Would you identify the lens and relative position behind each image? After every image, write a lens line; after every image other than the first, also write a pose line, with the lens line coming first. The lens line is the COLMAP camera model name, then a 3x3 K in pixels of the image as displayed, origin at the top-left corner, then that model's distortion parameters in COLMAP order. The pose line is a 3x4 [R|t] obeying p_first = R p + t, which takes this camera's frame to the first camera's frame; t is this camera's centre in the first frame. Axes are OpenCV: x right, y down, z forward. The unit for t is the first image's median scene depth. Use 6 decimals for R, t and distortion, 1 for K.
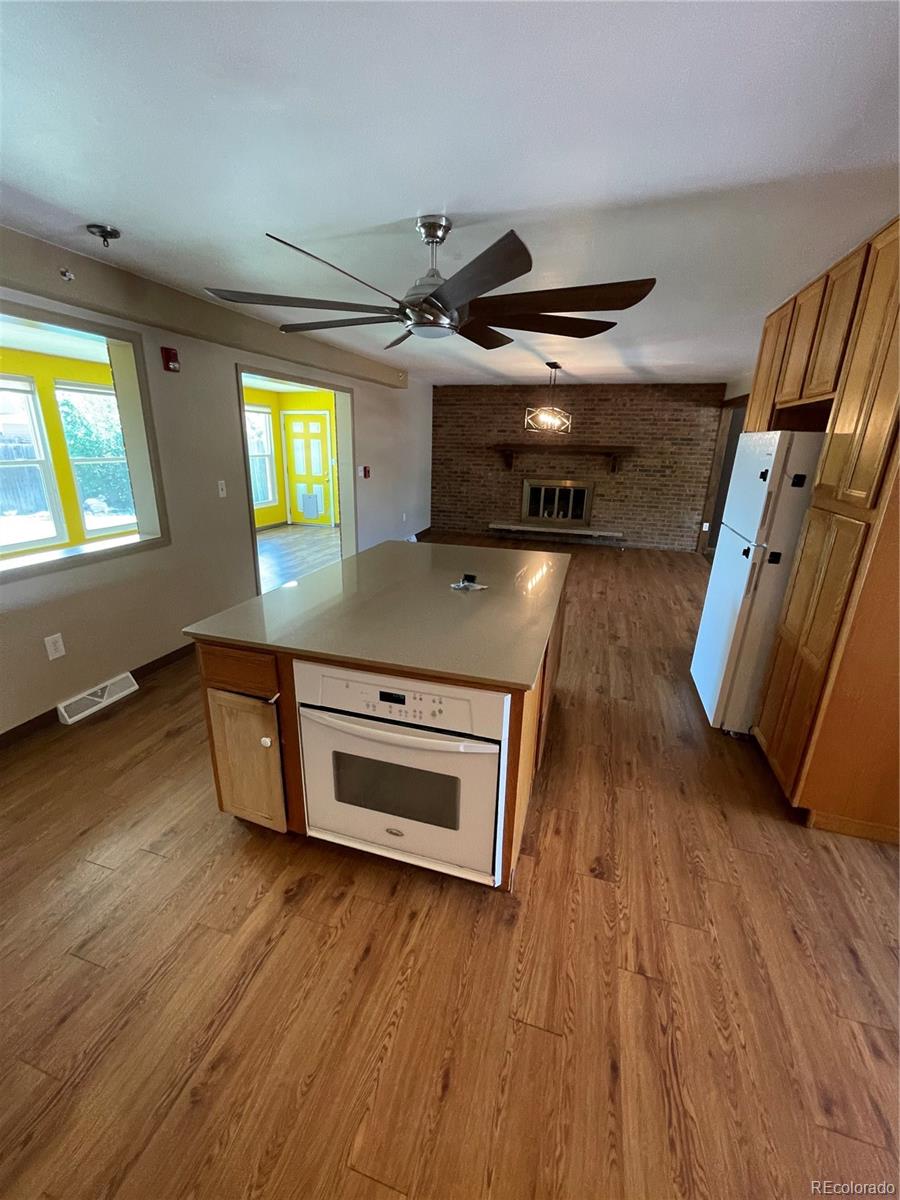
lens RADIAL K [[490.2, 0, 443.0], [0, 490.2, 595.6], [0, 0, 1]] dist [-0.001786, 0.000329]
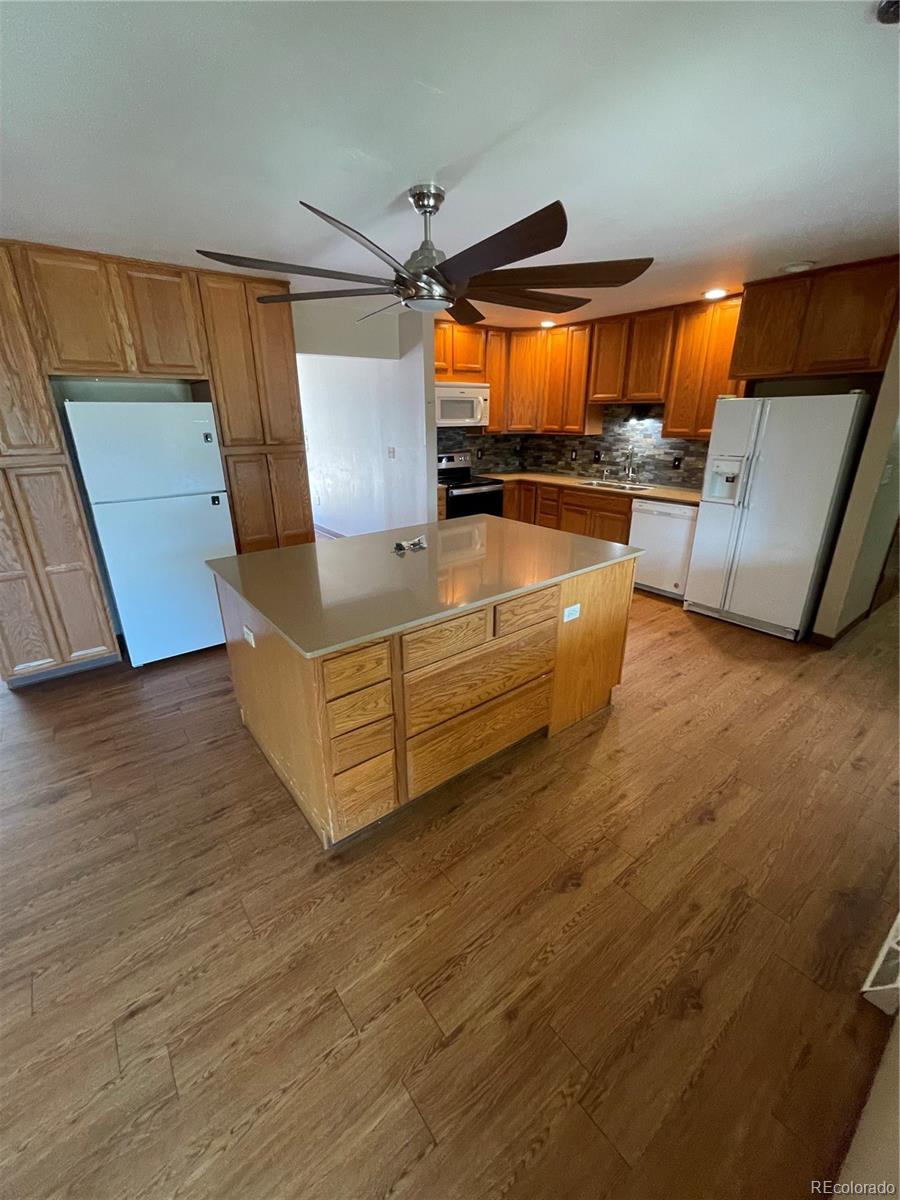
lens RADIAL K [[494.3, 0, 444.0], [0, 494.3, 599.0], [0, 0, 1]] dist [-0.001029, -0.000003]
pose [[-0.819798, -0.216796, 0.530029, -0.204218], [0.163561, 0.798366, 0.579533, -0.182911], [-0.548798, 0.561792, -0.619040, 0.558881]]
